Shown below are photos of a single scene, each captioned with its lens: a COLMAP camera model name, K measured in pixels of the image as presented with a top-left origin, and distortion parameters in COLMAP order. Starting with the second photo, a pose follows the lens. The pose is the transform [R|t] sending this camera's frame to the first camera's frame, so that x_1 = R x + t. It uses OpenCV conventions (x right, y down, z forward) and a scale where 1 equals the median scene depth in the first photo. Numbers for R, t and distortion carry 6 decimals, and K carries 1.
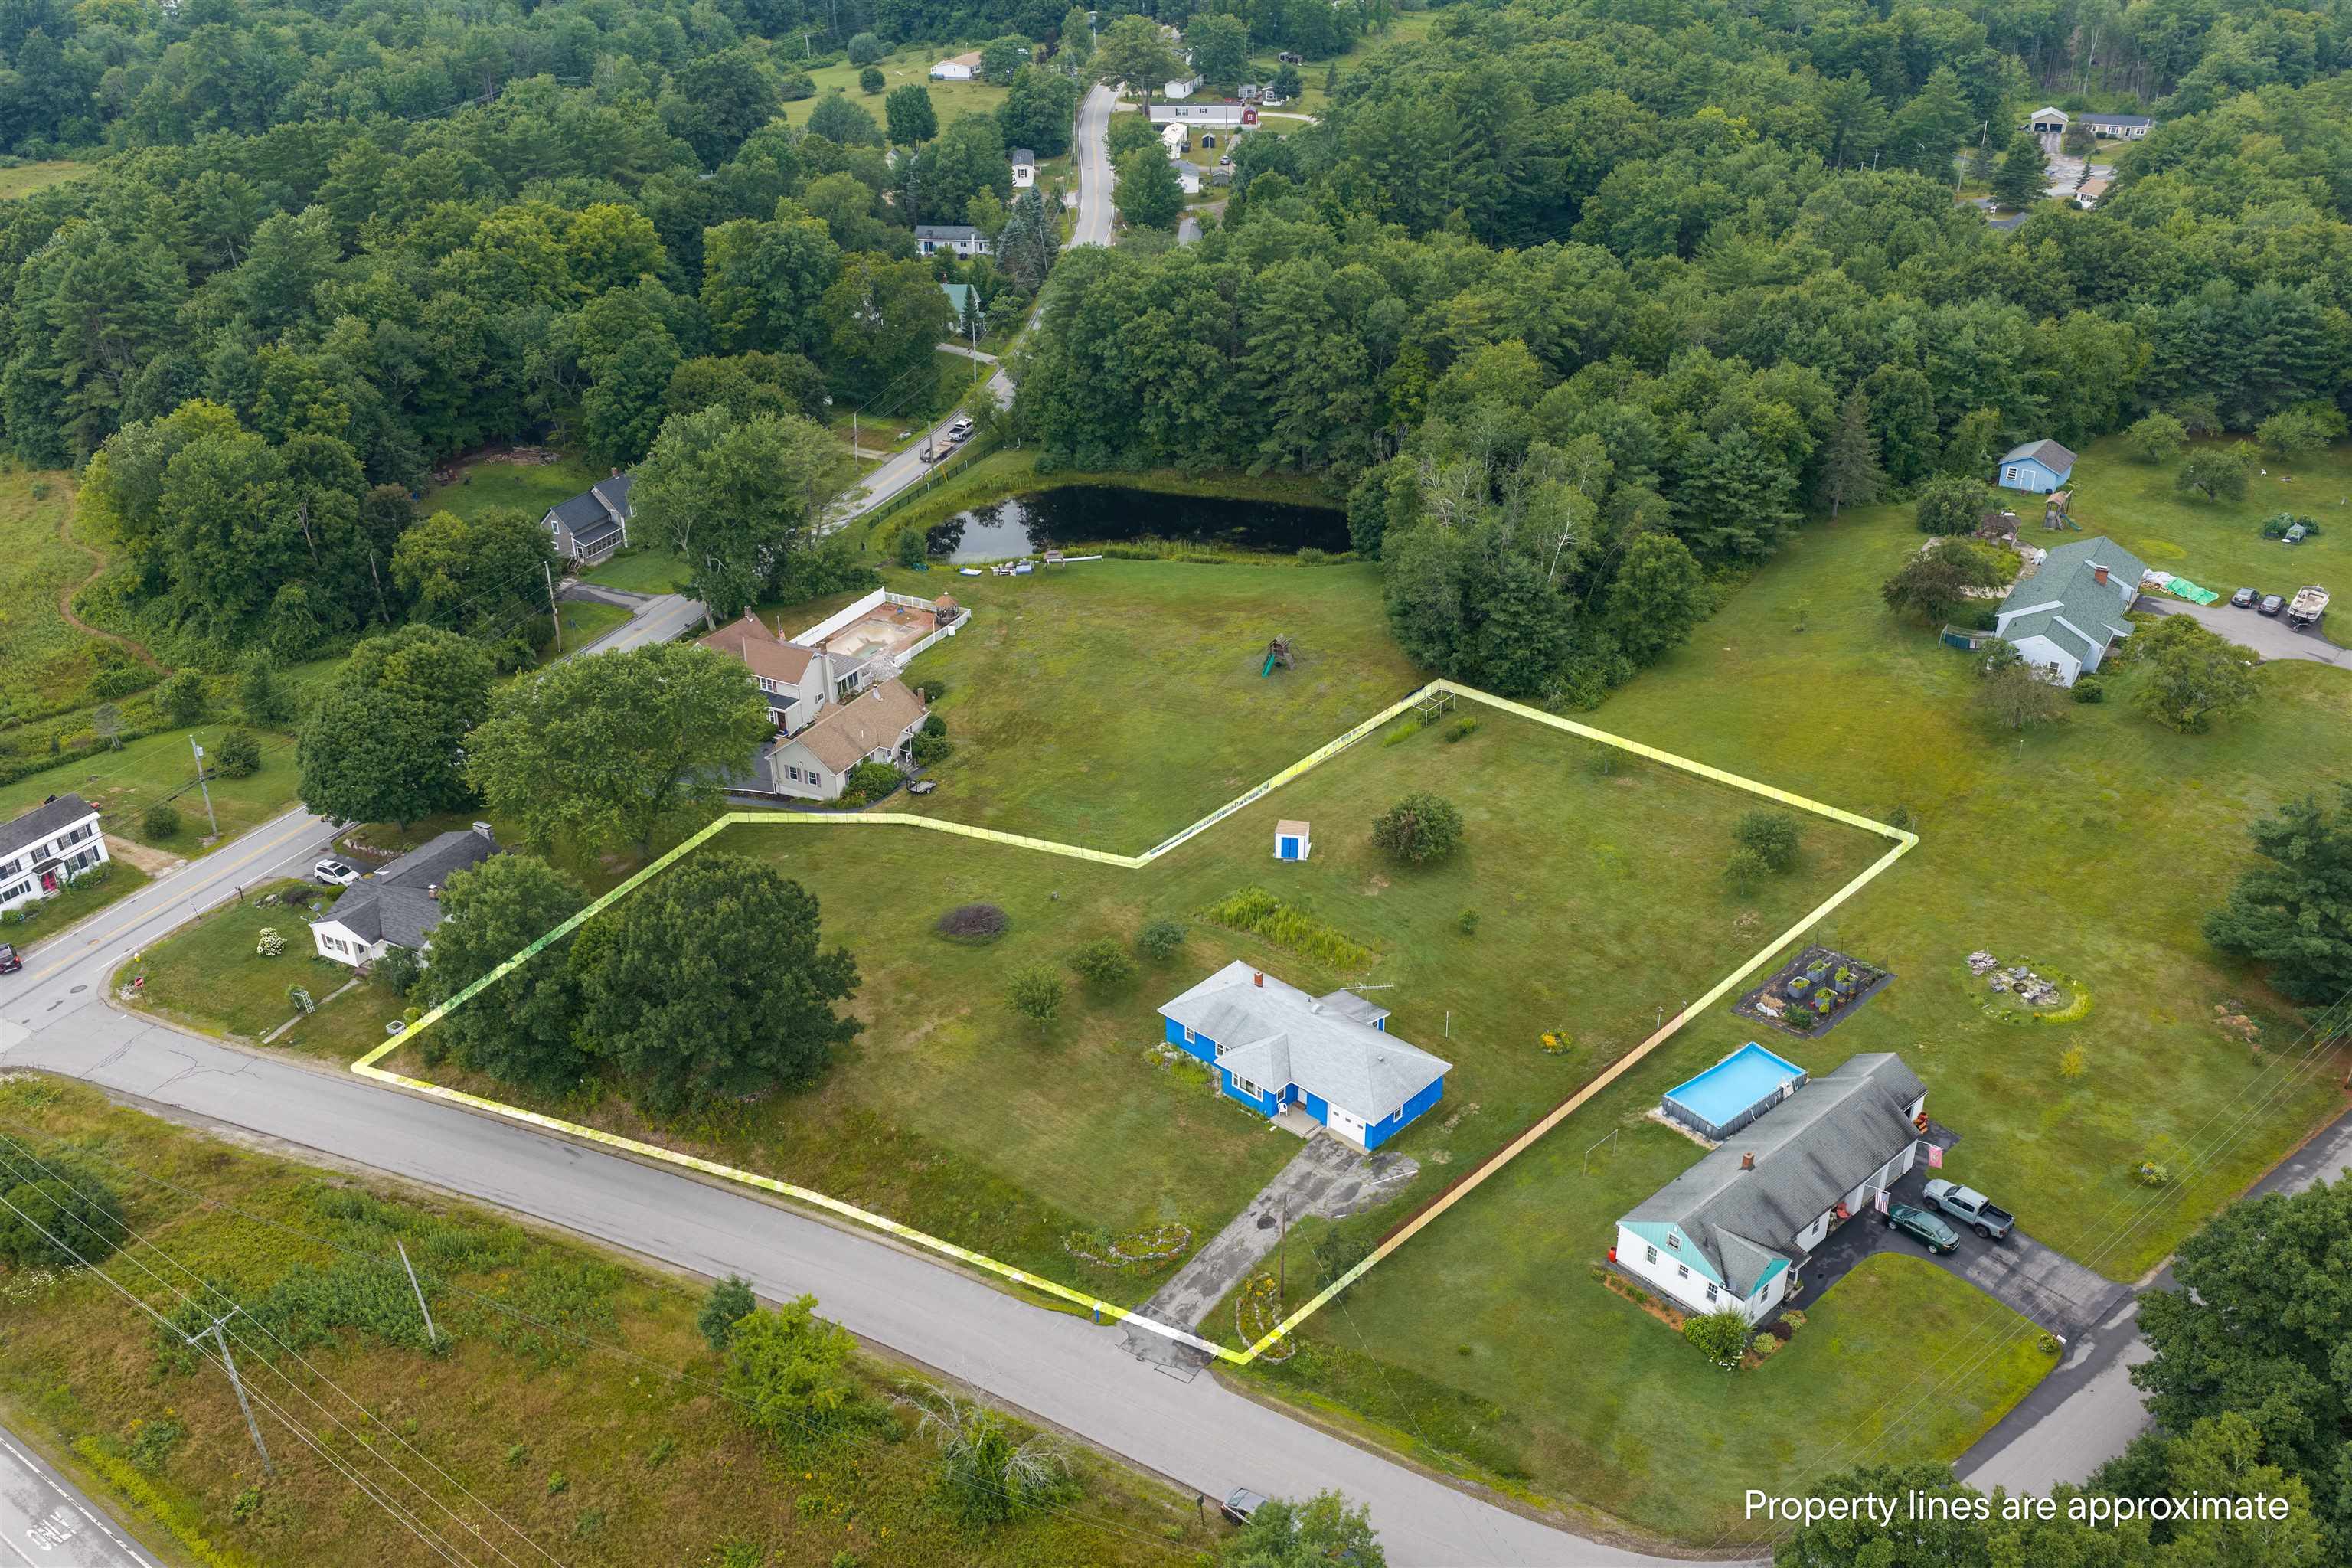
lens RADIAL K [[1938.2, 0, 1176.0], [0, 1938.2, 784.0], [0, 0, 1]] dist [0.043965, -0.000735]
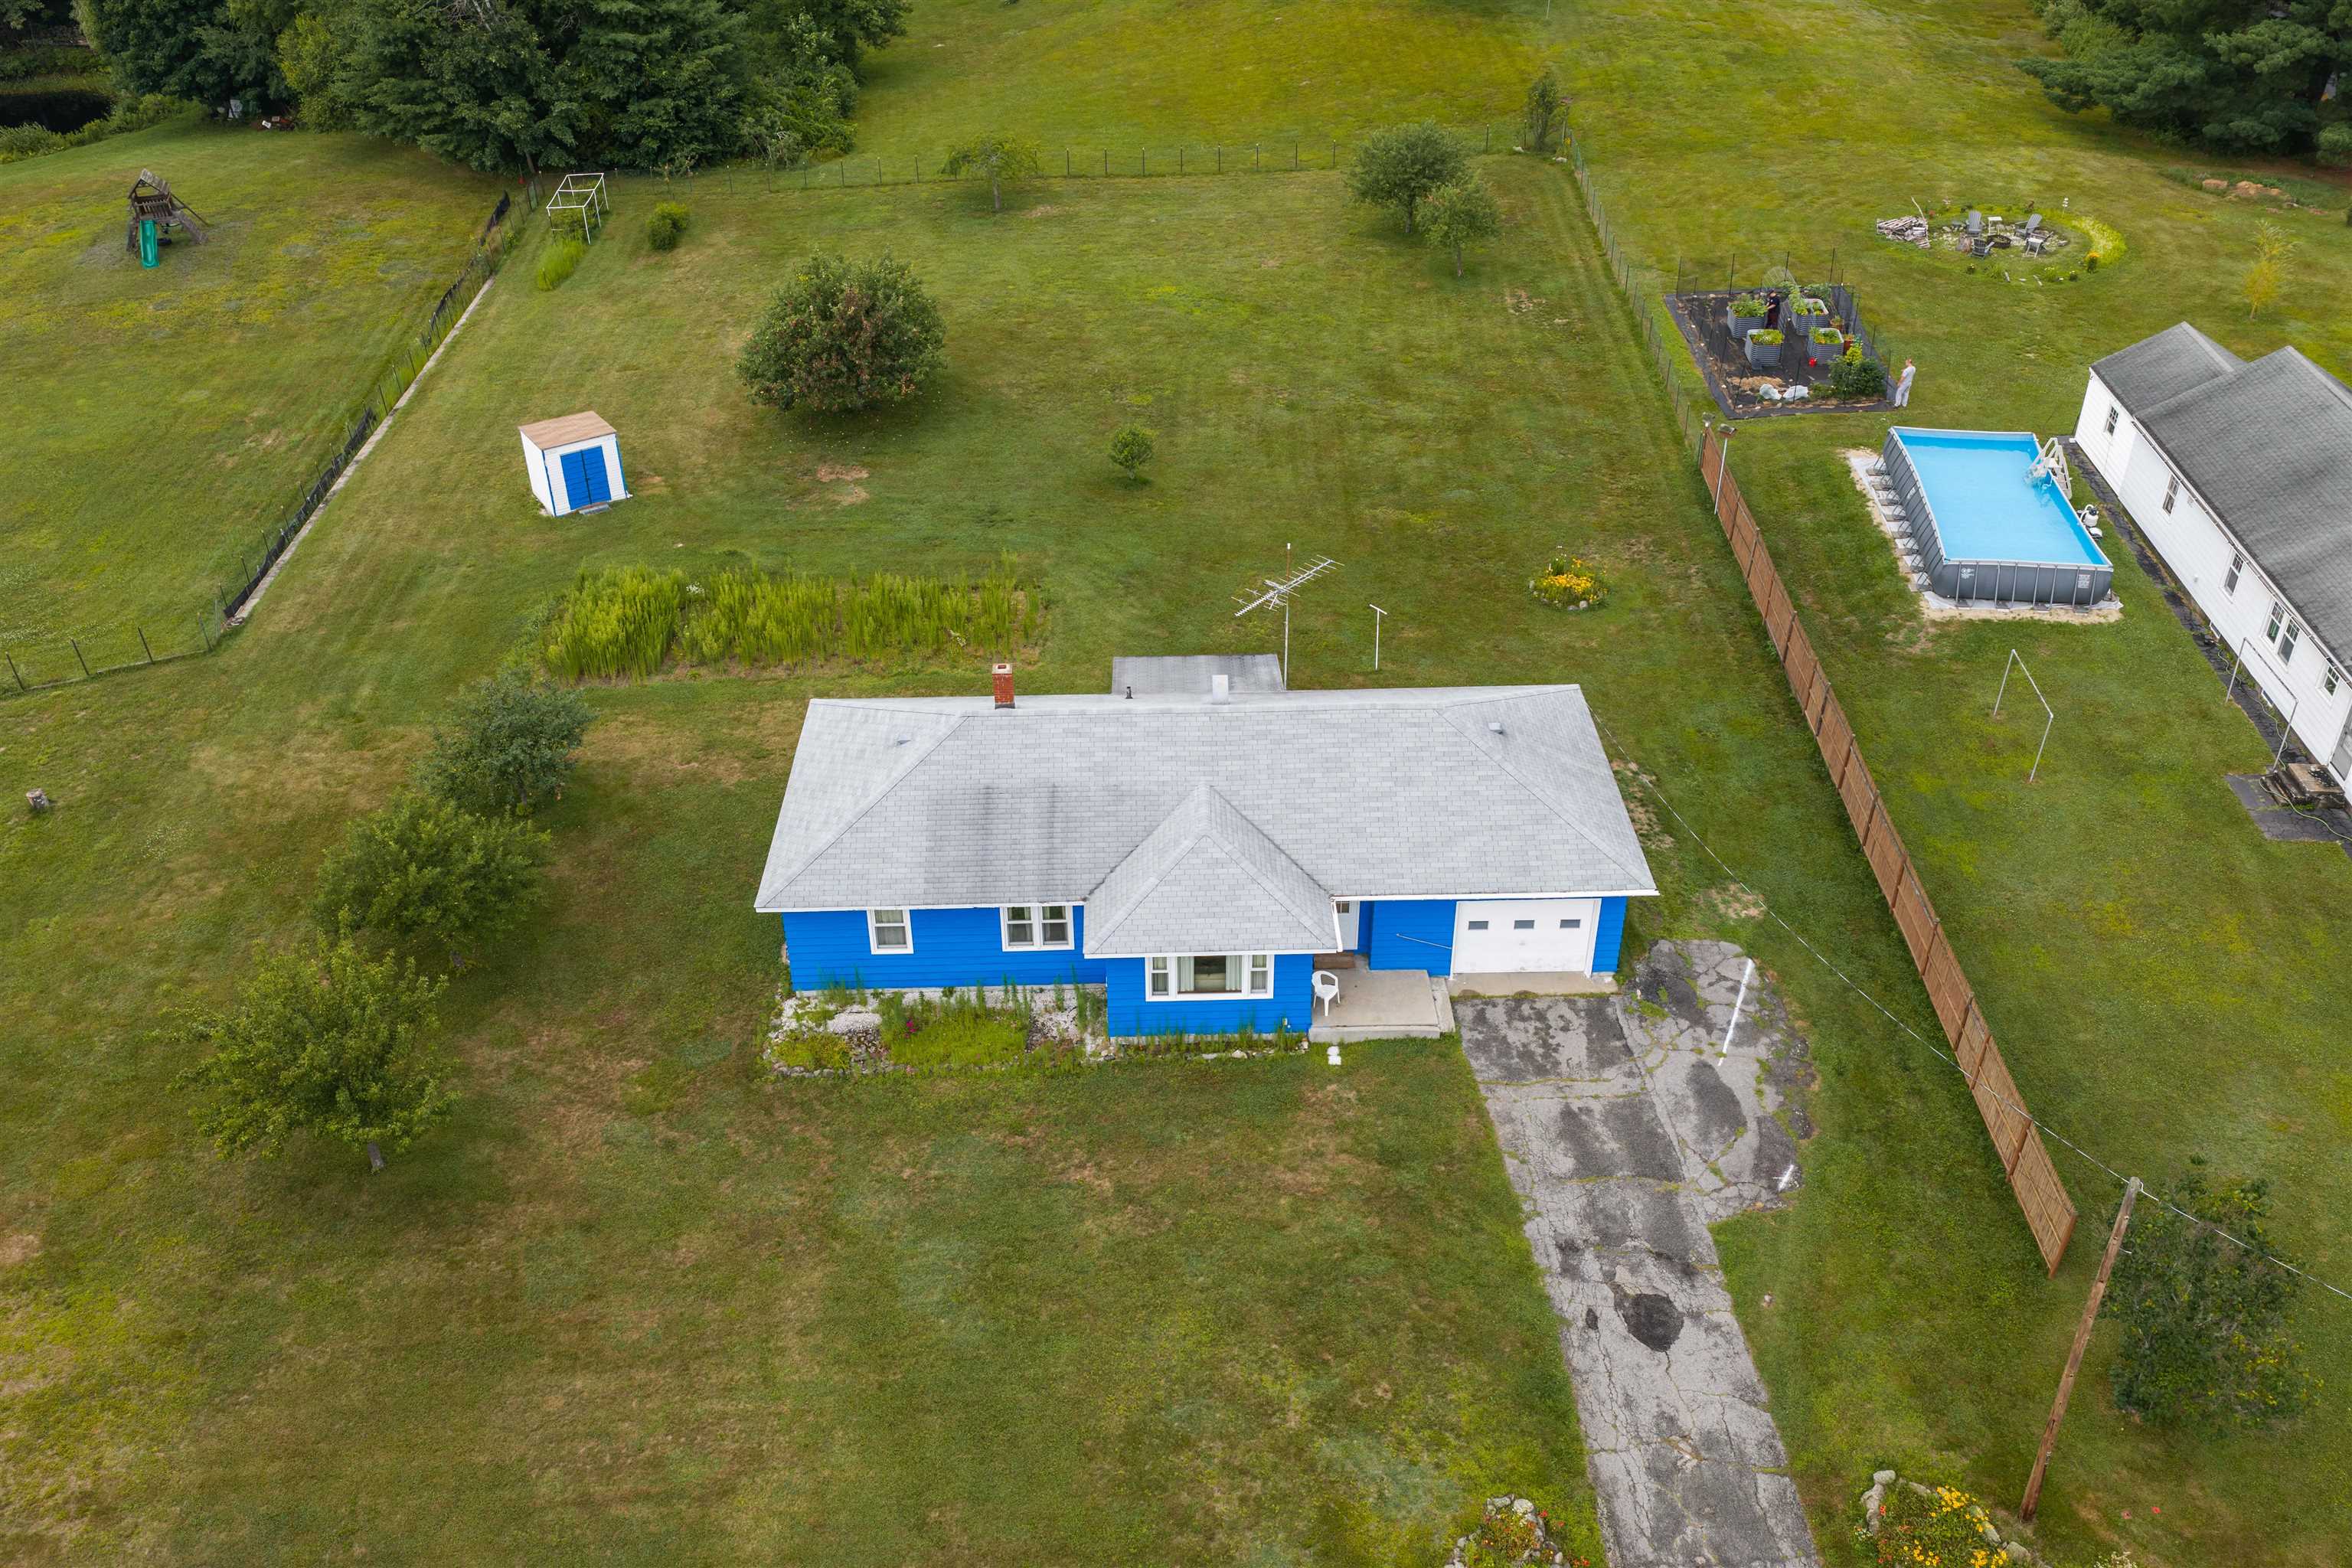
lens RADIAL K [[1968.3, 0, 1184.1], [0, 1968.3, 749.9], [0, 0, 1]] dist [0.009970, -0.023299]
pose [[0.714296, -0.370711, 0.593594, -0.136943], [0.326644, 0.926726, 0.185695, 0.059306], [-0.618938, 0.061253, 0.783048, 0.727051]]
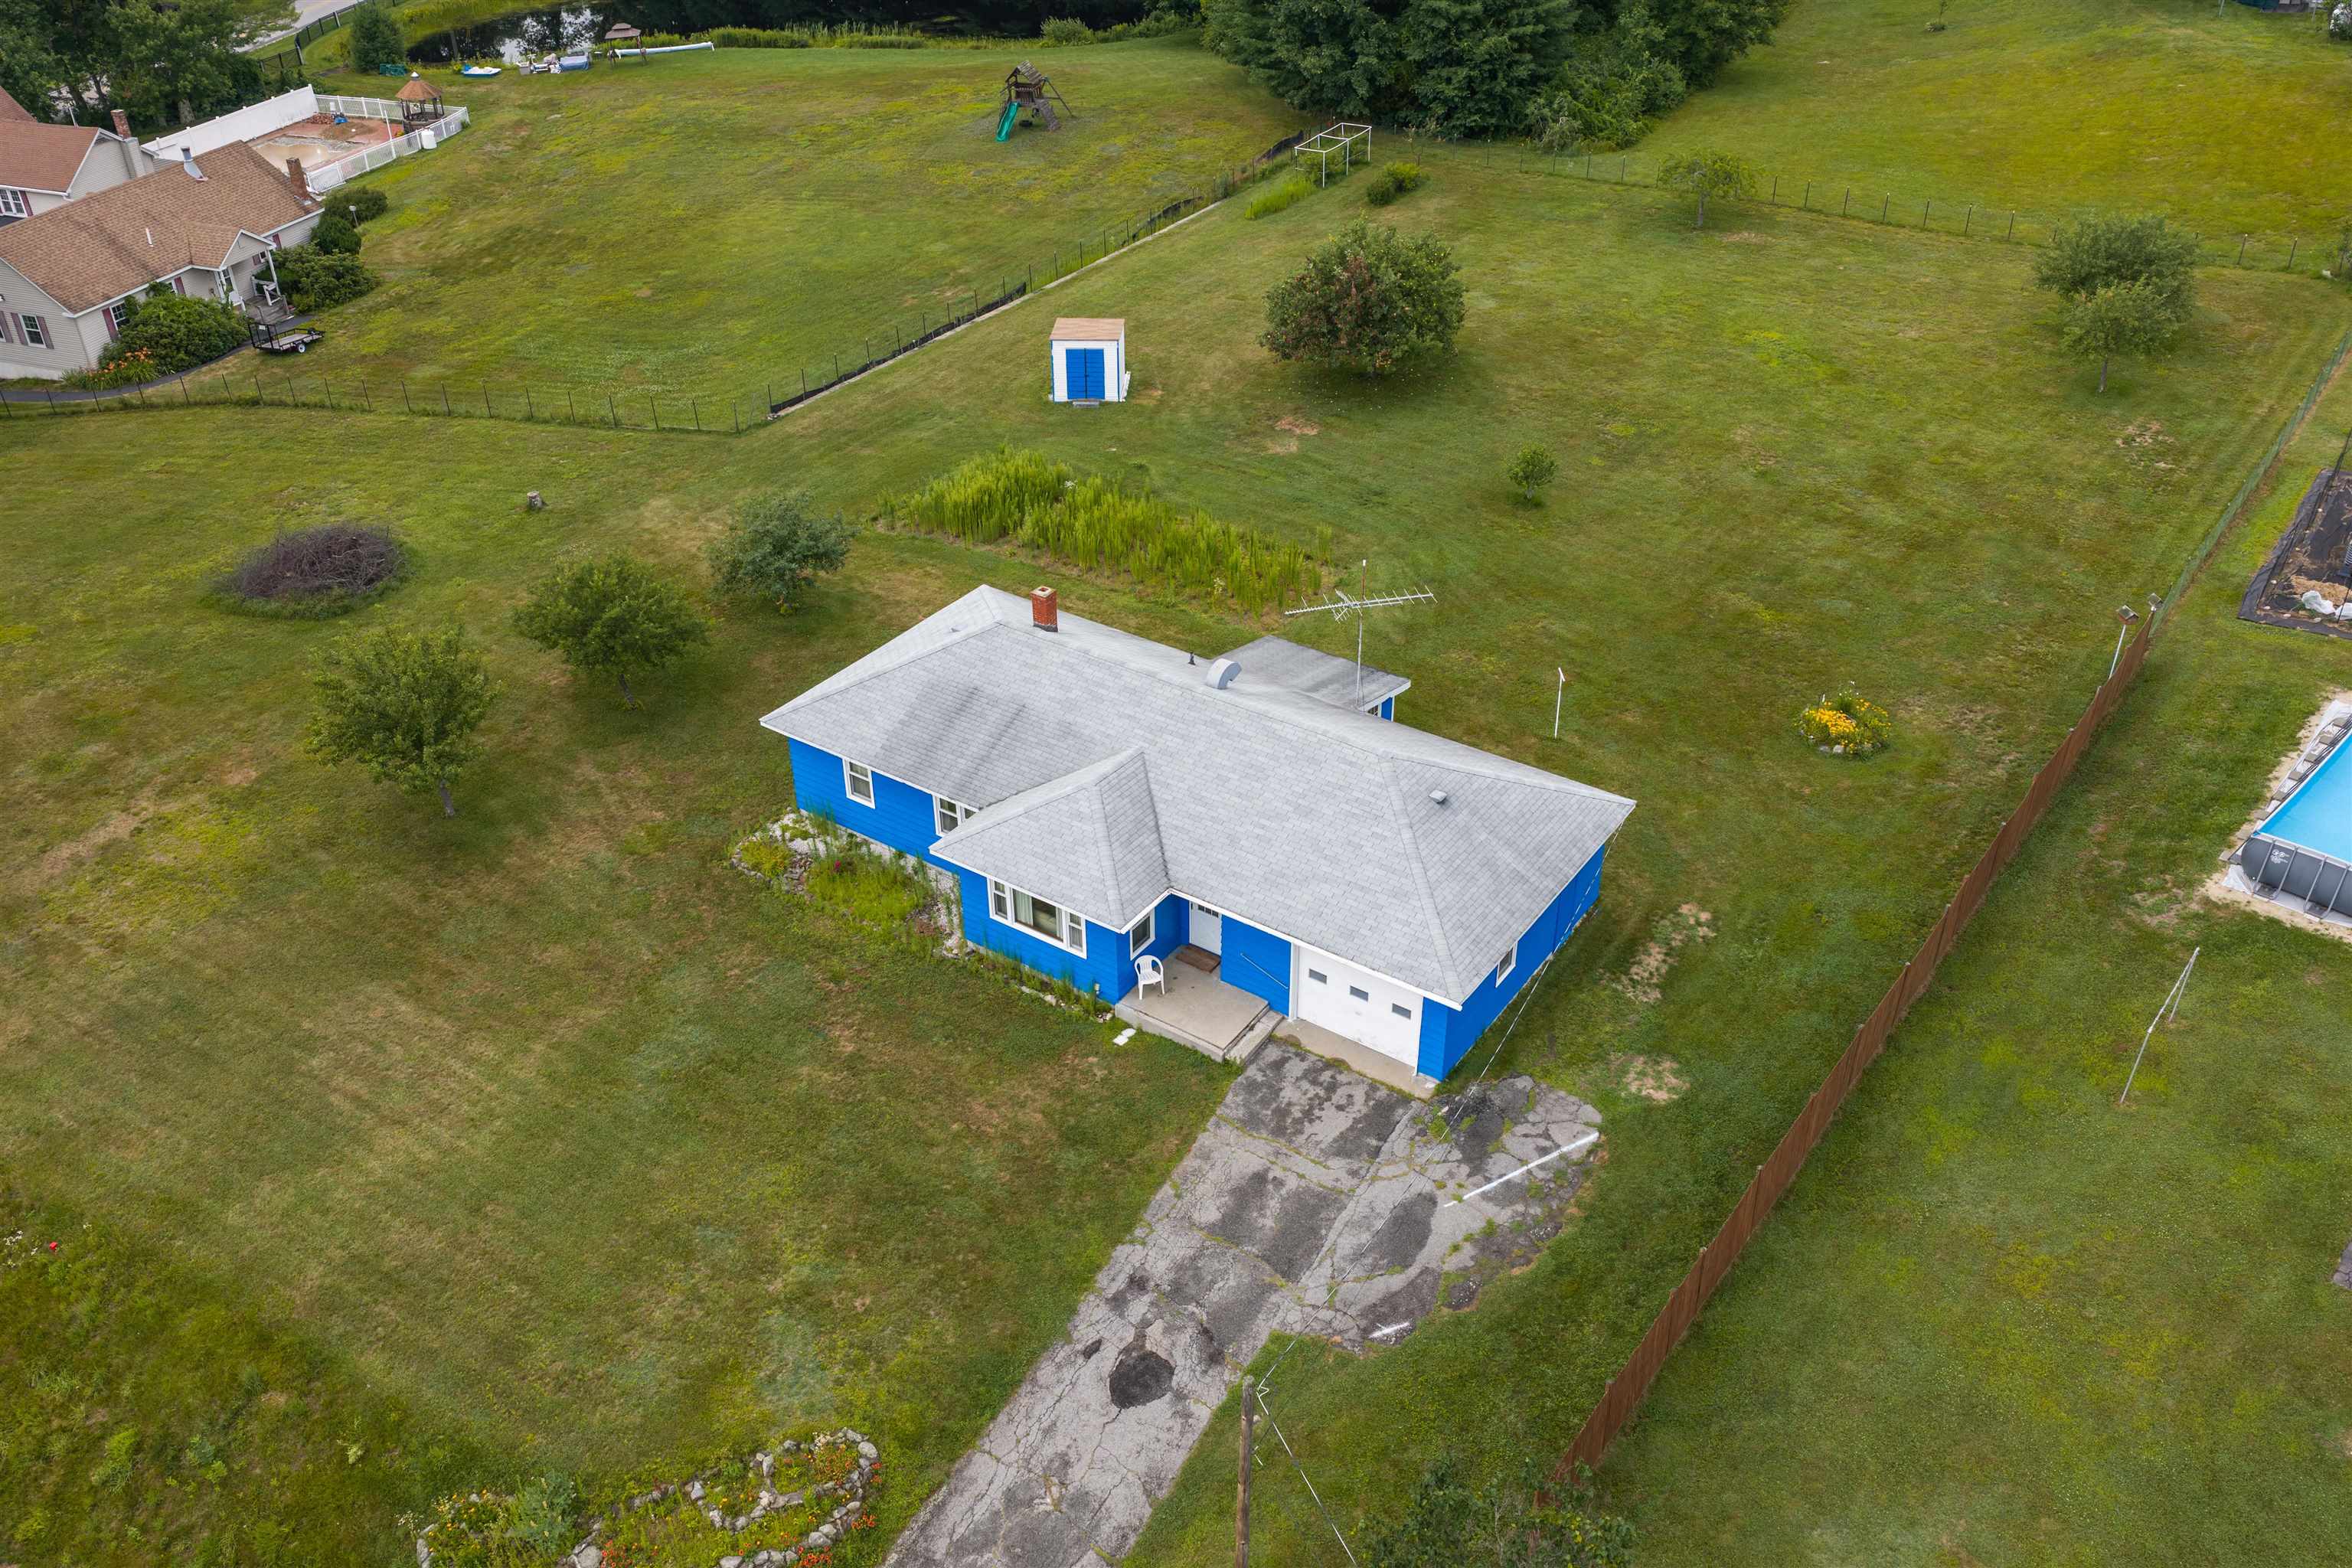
lens RADIAL K [[1968.3, 0, 1184.1], [0, 1968.3, 749.9], [0, 0, 1]] dist [0.009970, -0.023299]
pose [[0.989100, -0.076584, 0.125765, 0.021083], [0.066554, 0.994398, 0.082113, 0.099082], [-0.131349, -0.072848, 0.988656, 0.649295]]
